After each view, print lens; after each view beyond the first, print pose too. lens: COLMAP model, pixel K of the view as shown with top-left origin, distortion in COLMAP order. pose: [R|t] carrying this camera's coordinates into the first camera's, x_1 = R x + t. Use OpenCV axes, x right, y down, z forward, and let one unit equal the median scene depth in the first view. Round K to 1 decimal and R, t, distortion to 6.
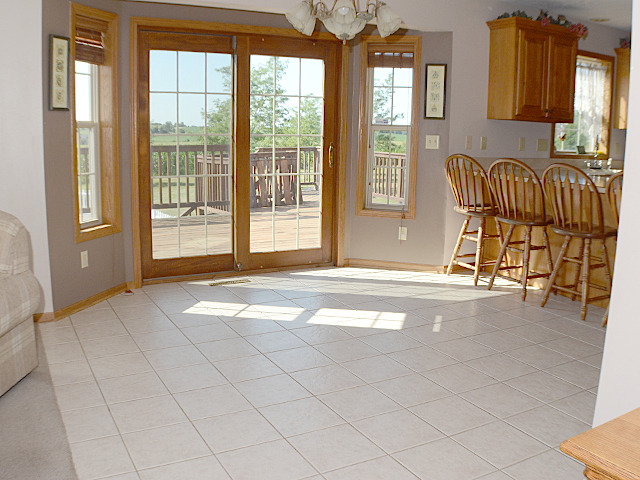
lens RADIAL K [[601.6, 0, 318.2], [0, 601.6, 233.5], [0, 0, 1]] dist [-0.169957, 0.000000]
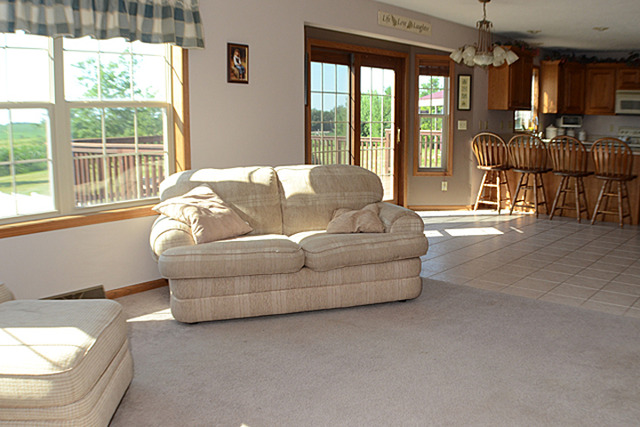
lens RADIAL K [[623.4, 0, 321.5], [0, 623.4, 215.3], [0, 0, 1]] dist [-0.184415, 0.000000]
pose [[0.928744, -0.072296, 0.363603, -0.755851], [0.075567, 0.997127, 0.005241, 0.044227], [-0.362938, 0.022609, 0.931539, -0.352484]]
